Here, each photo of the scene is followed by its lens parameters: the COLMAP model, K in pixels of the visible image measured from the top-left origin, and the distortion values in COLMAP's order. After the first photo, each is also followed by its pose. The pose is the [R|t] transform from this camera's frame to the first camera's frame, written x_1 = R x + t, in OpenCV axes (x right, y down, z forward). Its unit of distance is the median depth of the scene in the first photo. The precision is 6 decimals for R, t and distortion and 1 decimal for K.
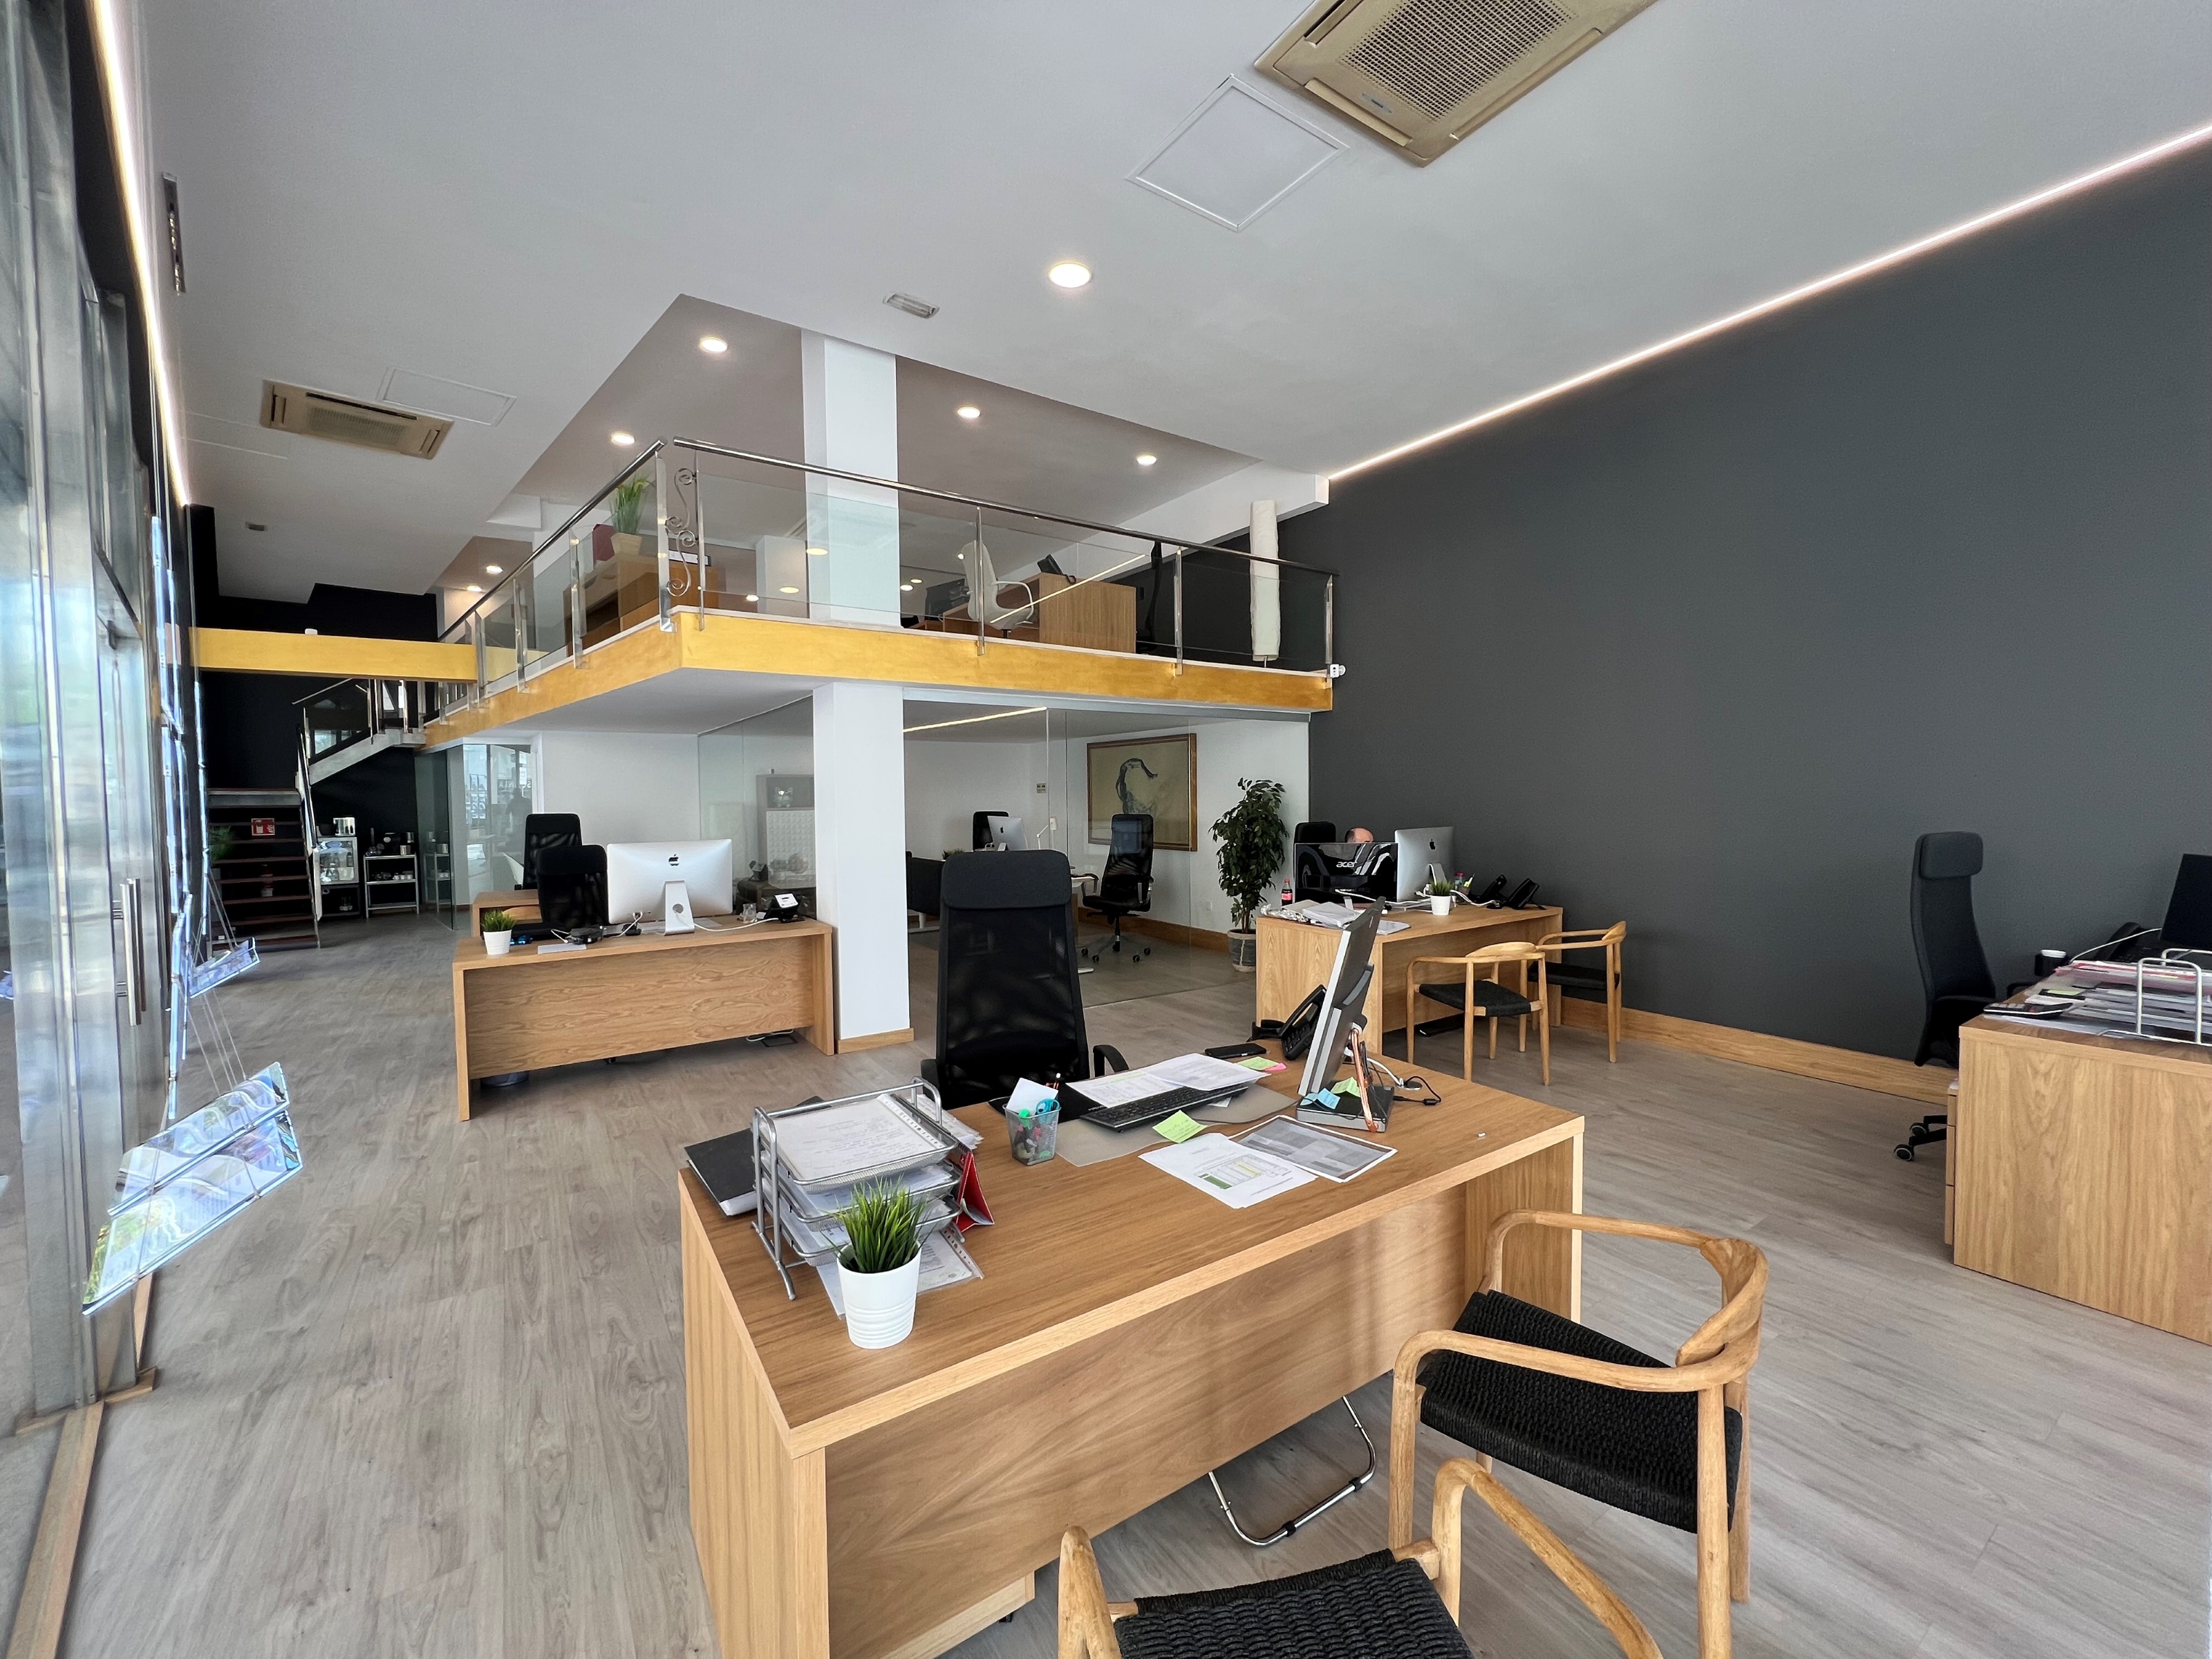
lens RADIAL K [[883.6, 0, 1103.8], [0, 883.6, 825.9], [0, 0, 1]] dist [0.000039, 0.000018]
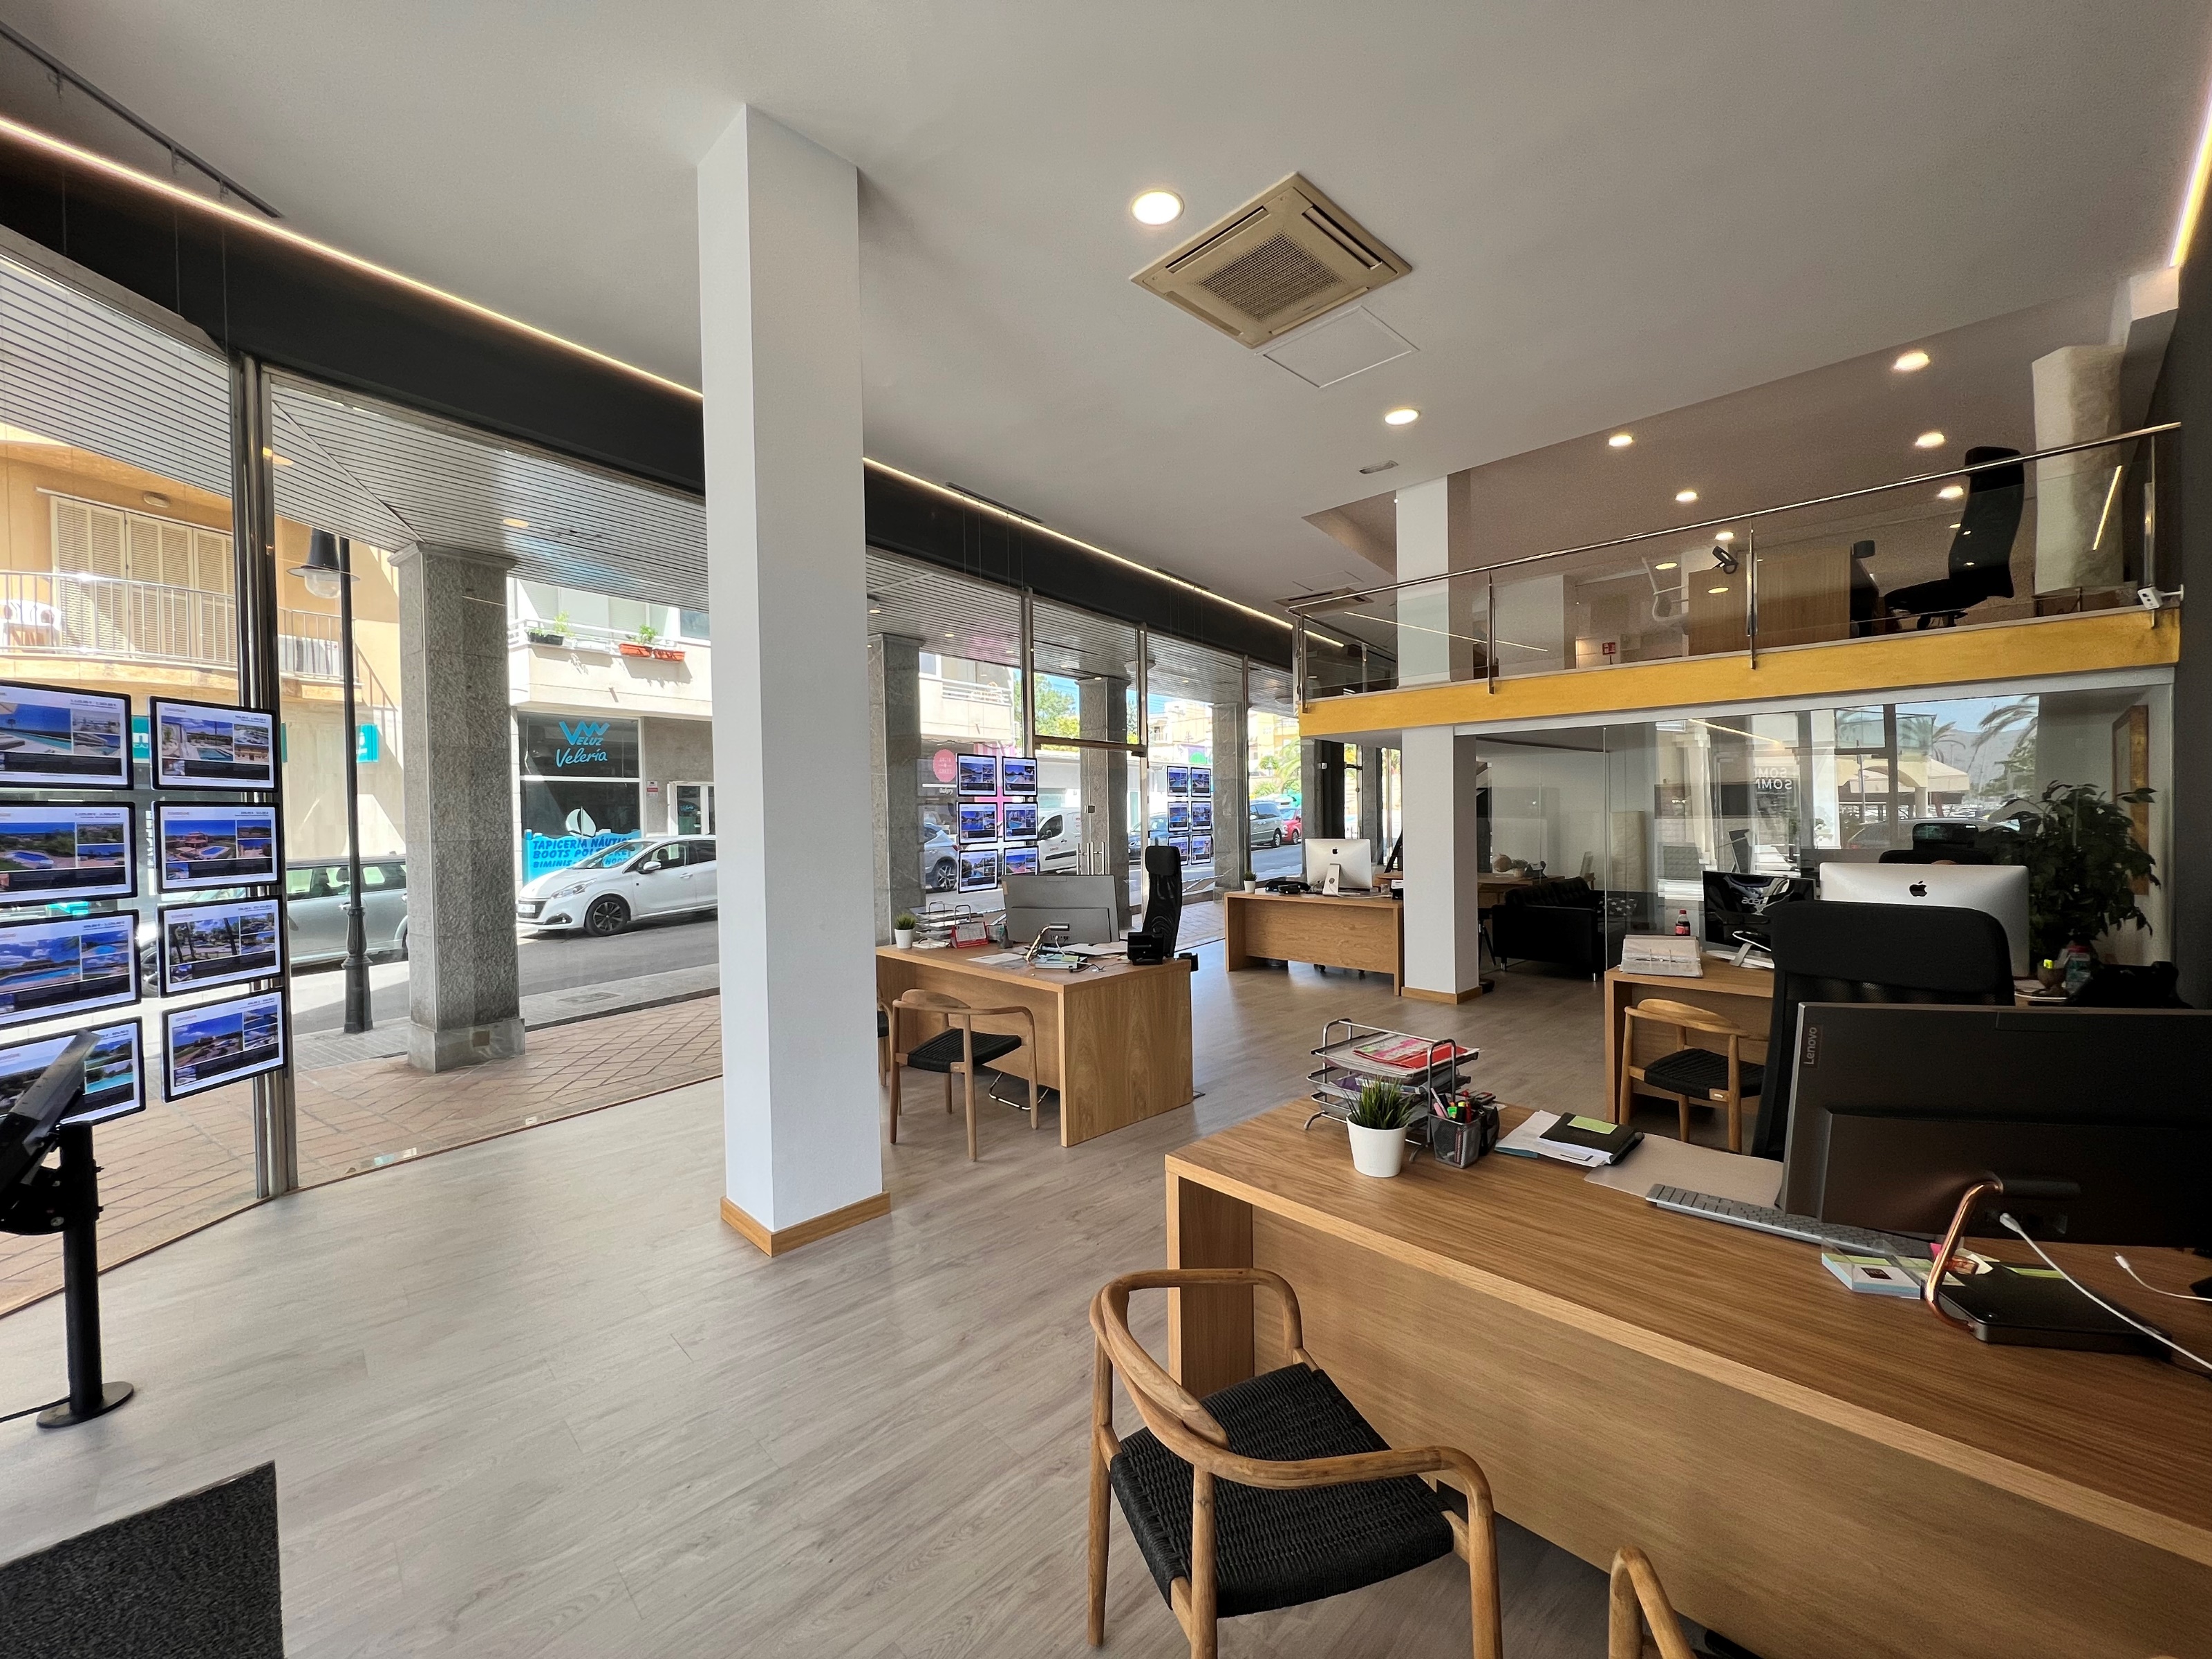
lens RADIAL K [[883.6, 0, 1102.0], [0, 883.6, 833.6], [0, 0, 1]] dist [0.000039, 0.000018]
pose [[0.167942, 0.019713, -0.985600, 1.005697], [-0.021666, 0.999632, 0.016302, -0.010993], [0.985559, 0.018617, 0.168307, 0.291351]]
